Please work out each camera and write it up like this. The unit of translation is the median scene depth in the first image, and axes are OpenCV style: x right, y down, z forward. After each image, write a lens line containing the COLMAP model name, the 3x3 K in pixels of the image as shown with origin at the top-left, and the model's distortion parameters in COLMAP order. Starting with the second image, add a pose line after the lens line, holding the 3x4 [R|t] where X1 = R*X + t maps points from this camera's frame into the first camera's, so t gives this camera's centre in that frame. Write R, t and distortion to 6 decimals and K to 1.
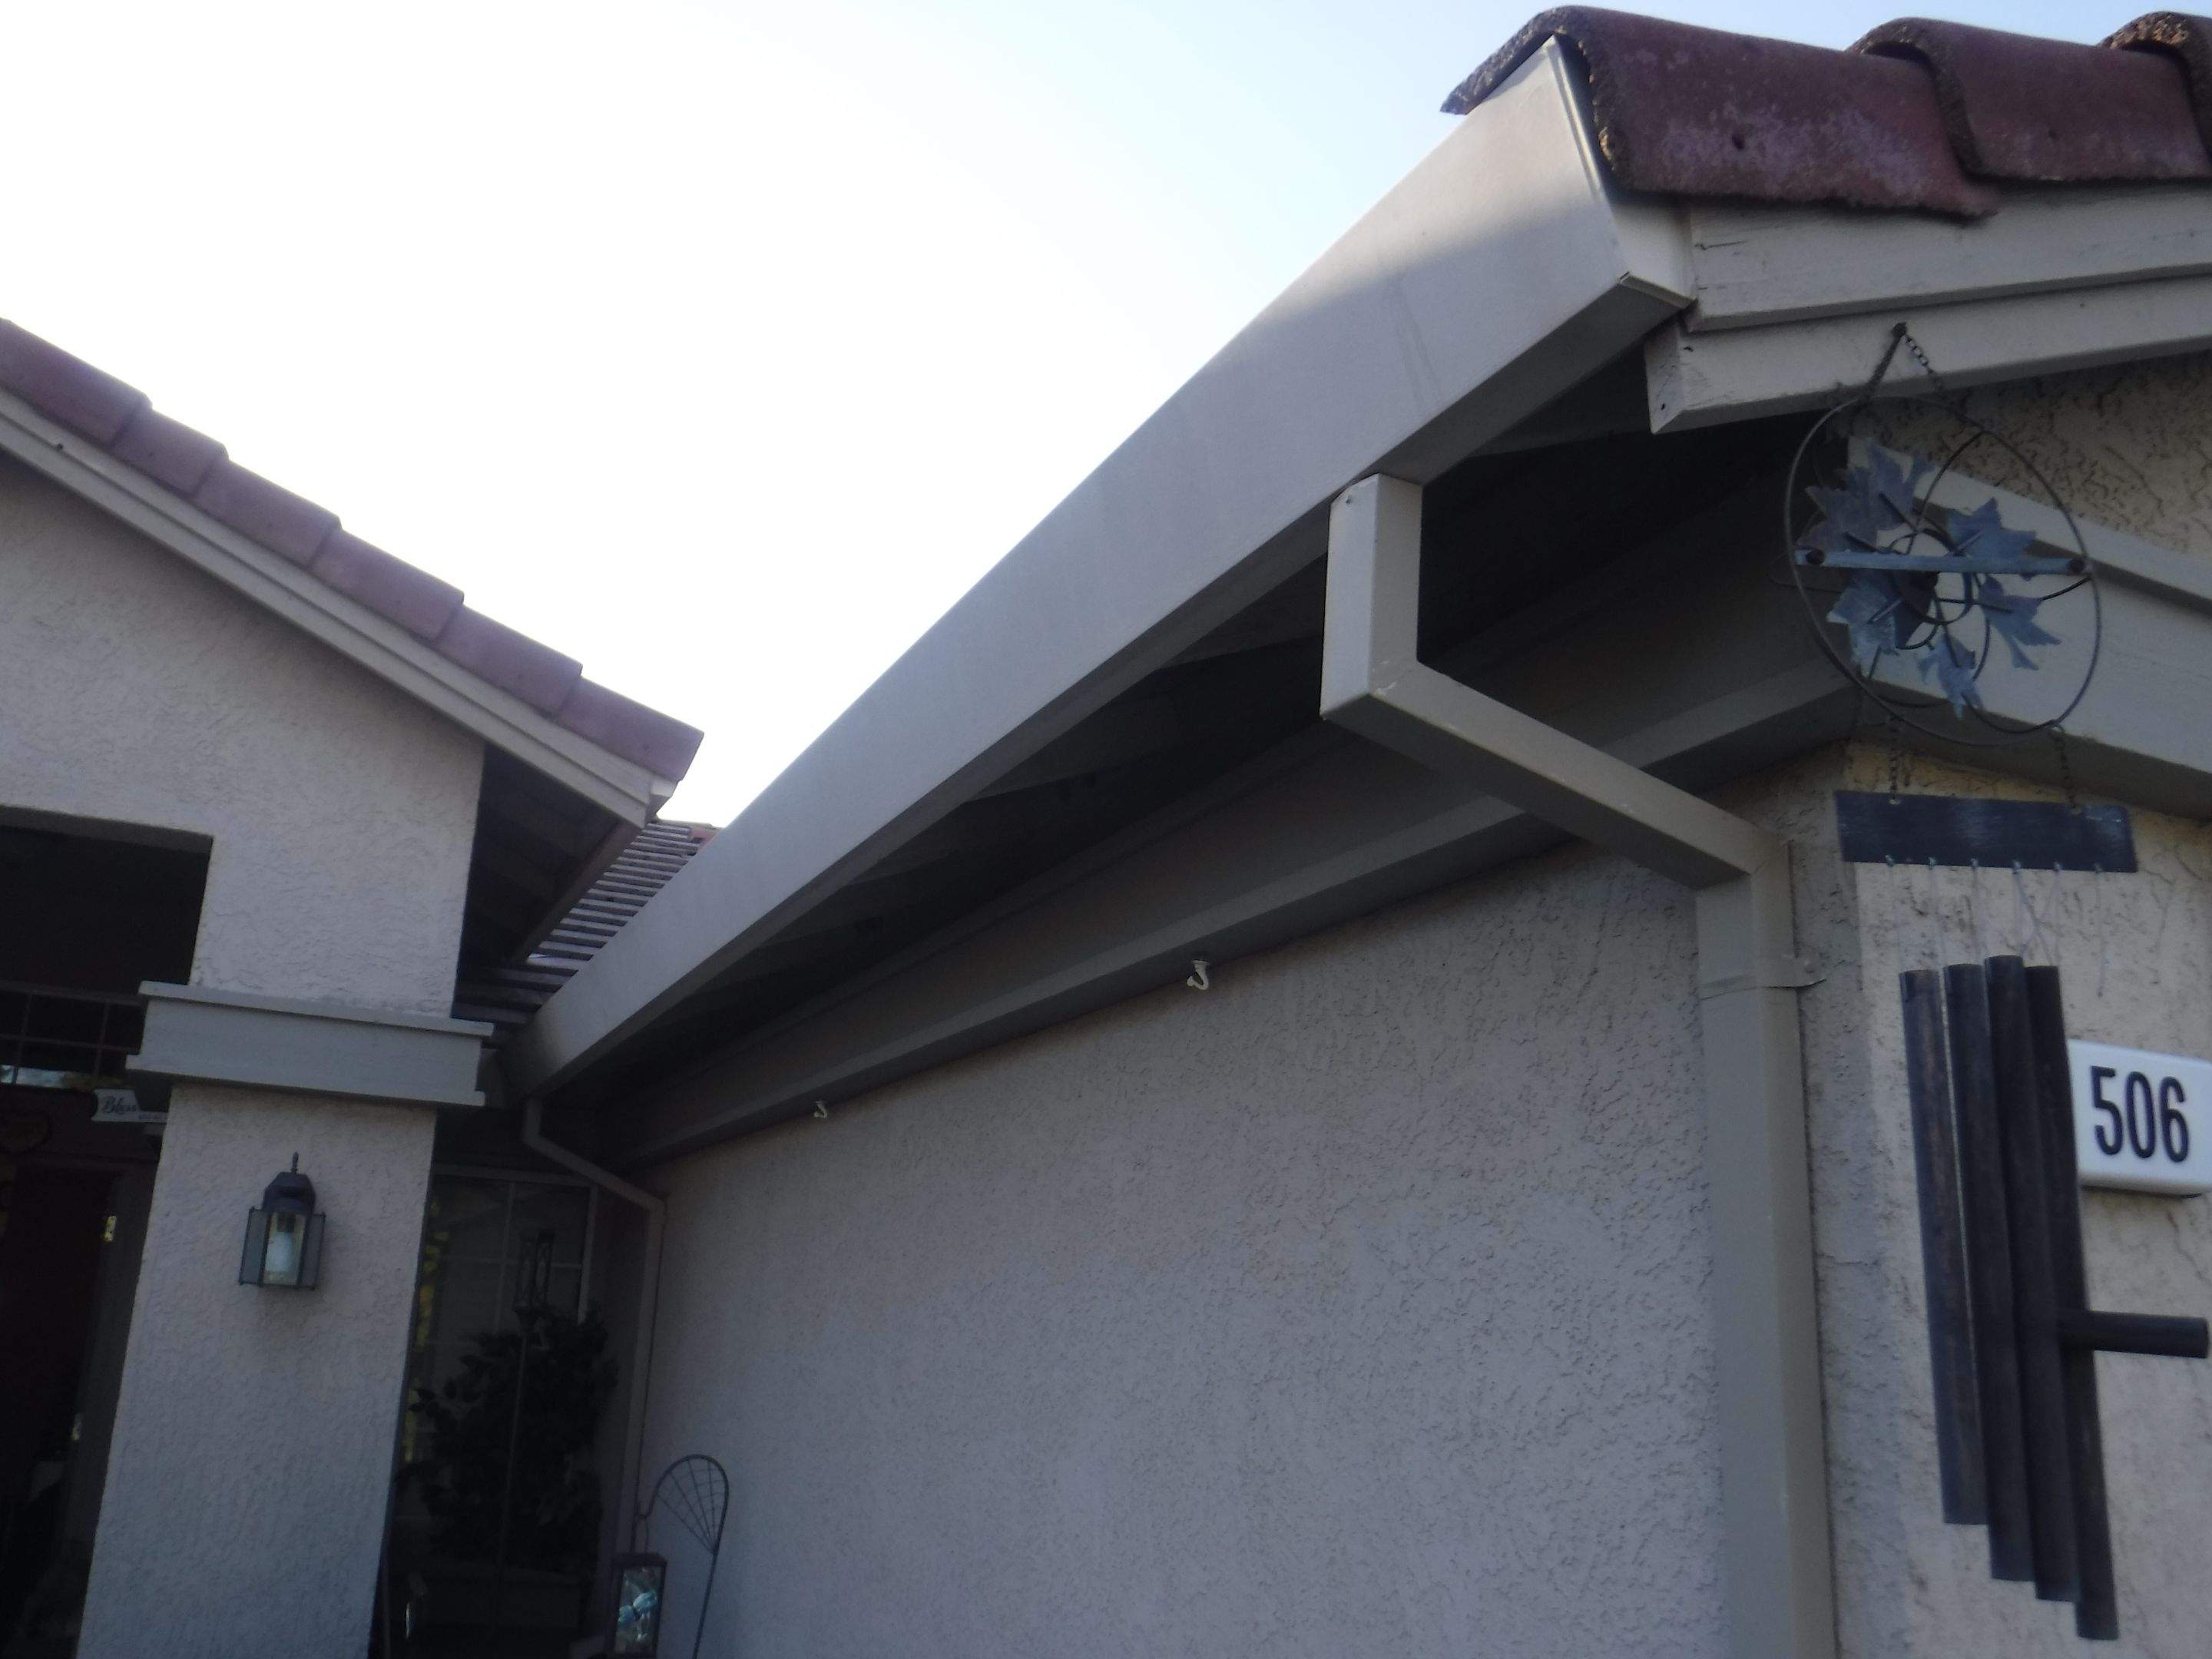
lens RADIAL K [[1890.6, 0, 1105.3], [0, 1890.6, 818.0], [0, 0, 1]] dist [-0.080129, 0.036064]
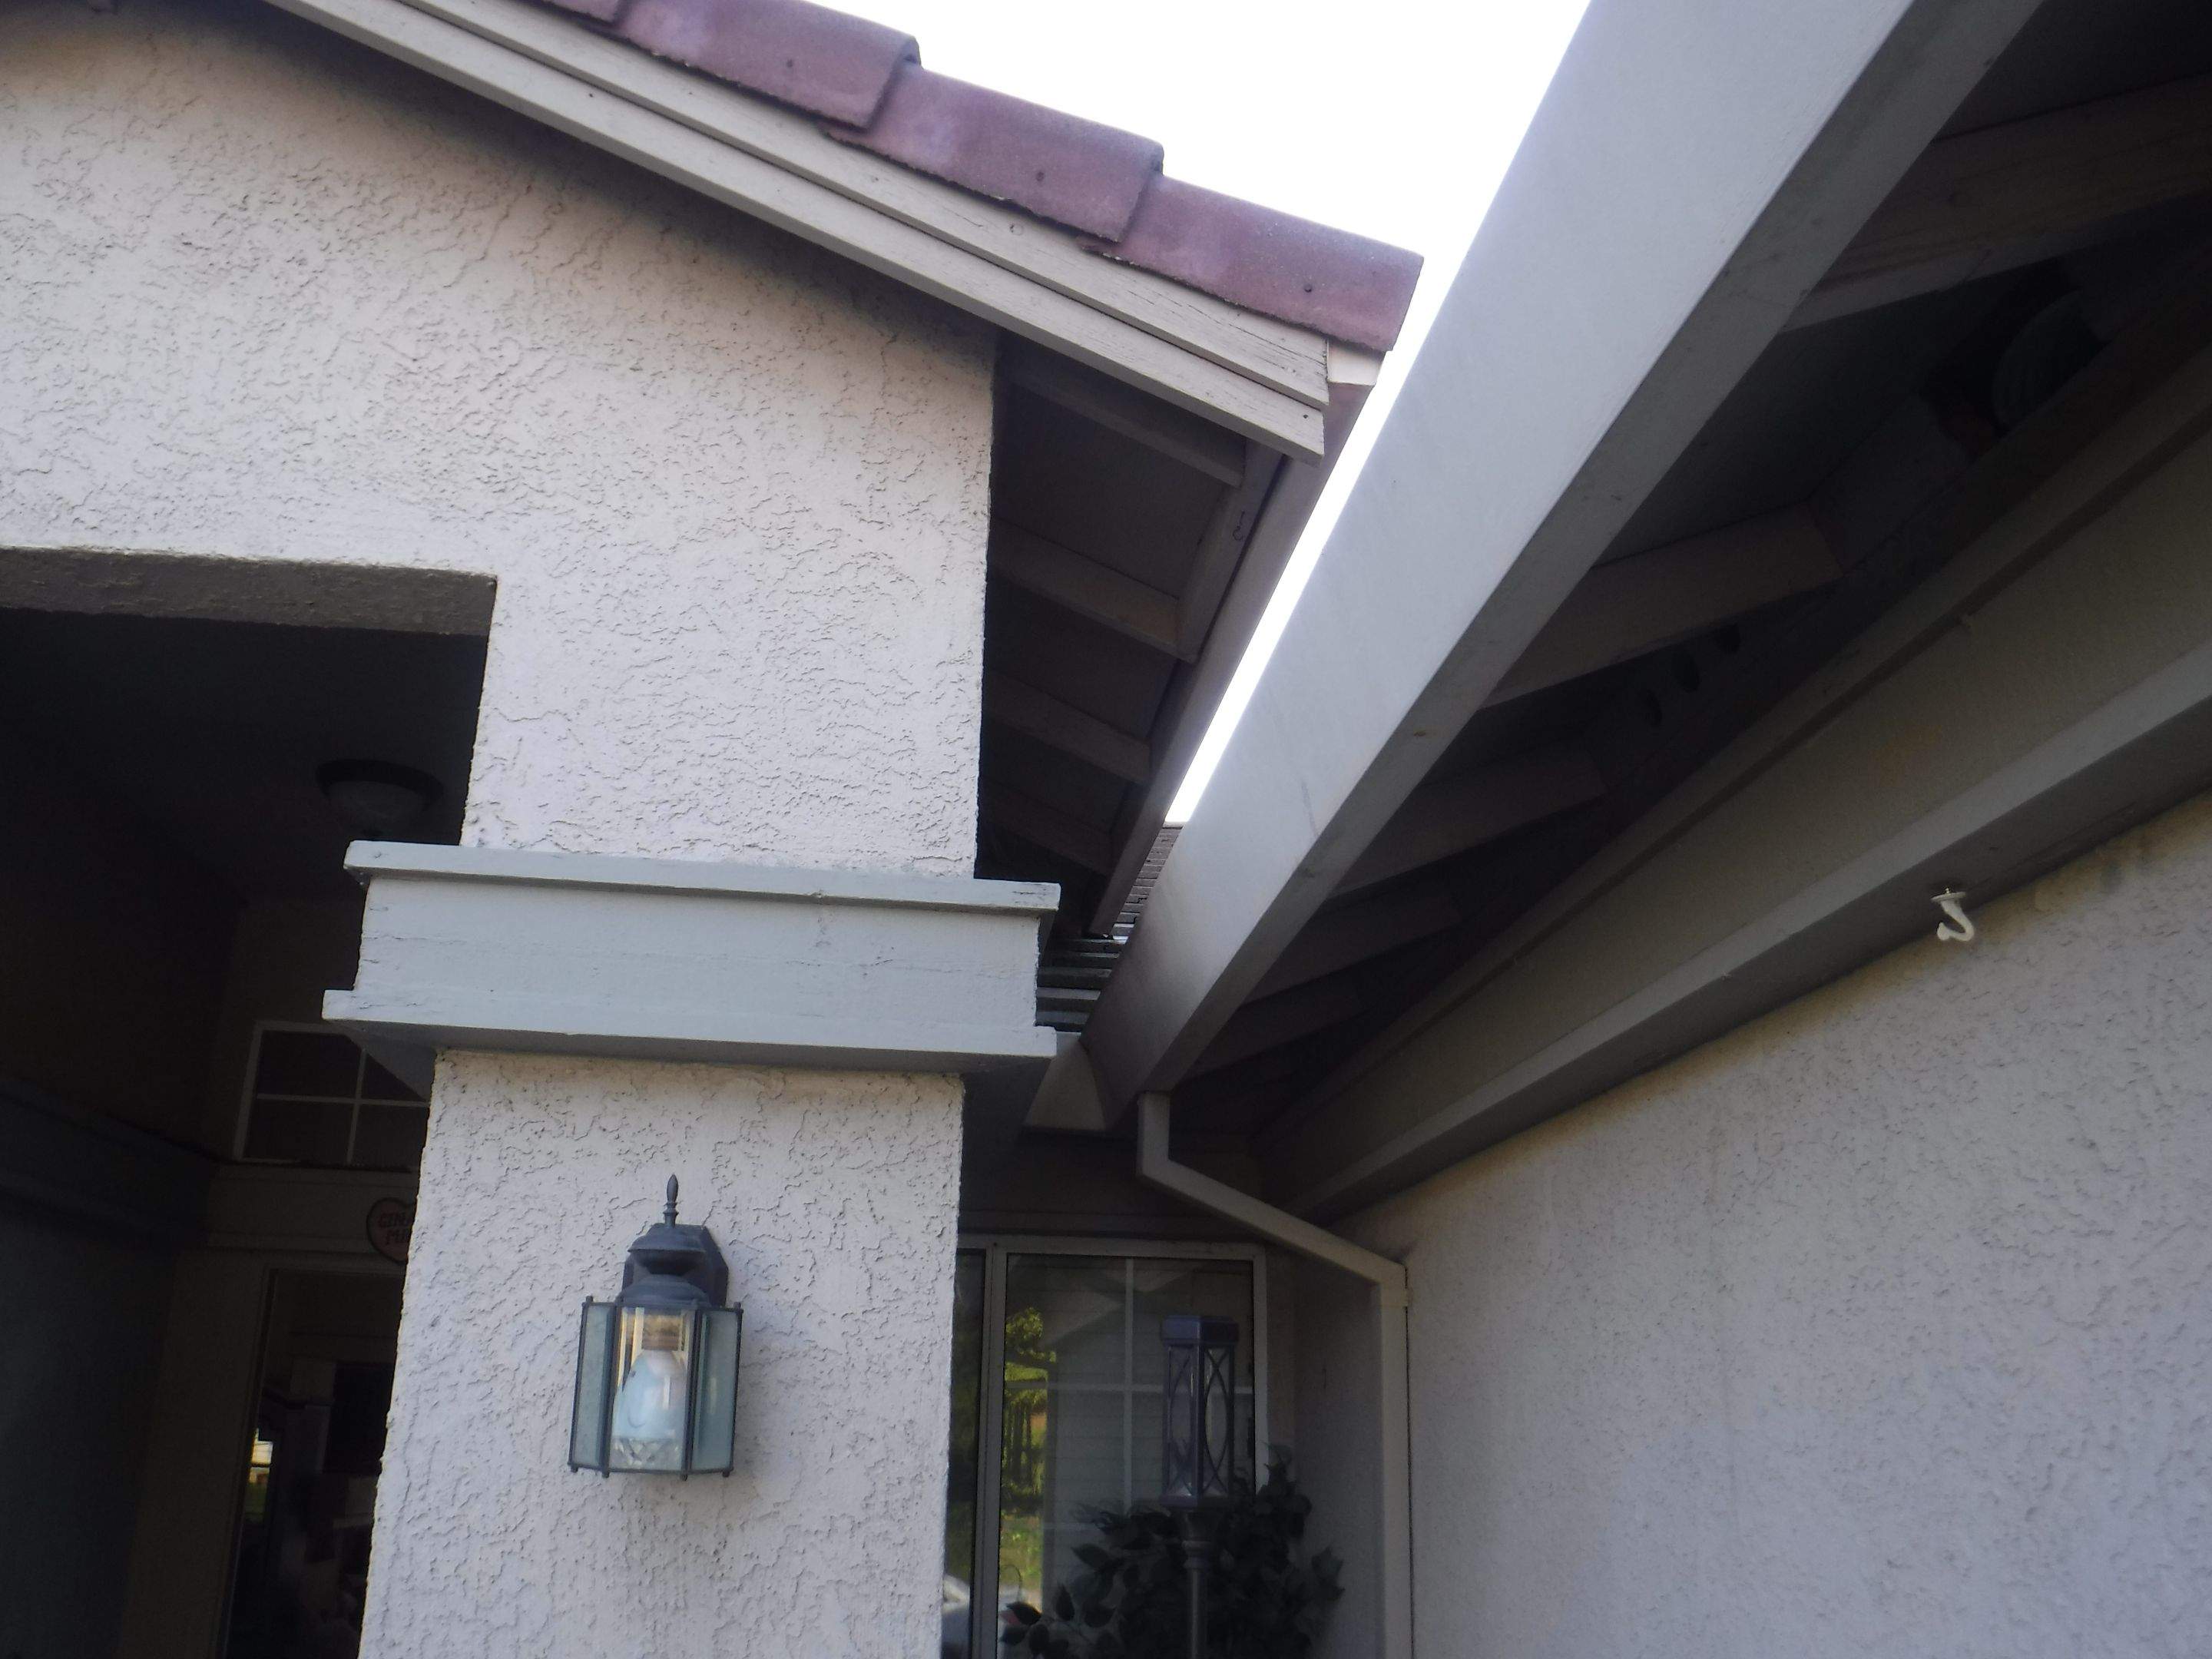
lens RADIAL K [[1890.6, 0, 1100.9], [0, 1890.6, 829.8], [0, 0, 1]] dist [-0.080129, 0.036064]
pose [[0.949368, -0.119810, -0.290423, -0.180661], [0.105581, 0.992334, -0.064240, 0.130495], [0.295894, 0.030324, 0.954739, 0.560736]]
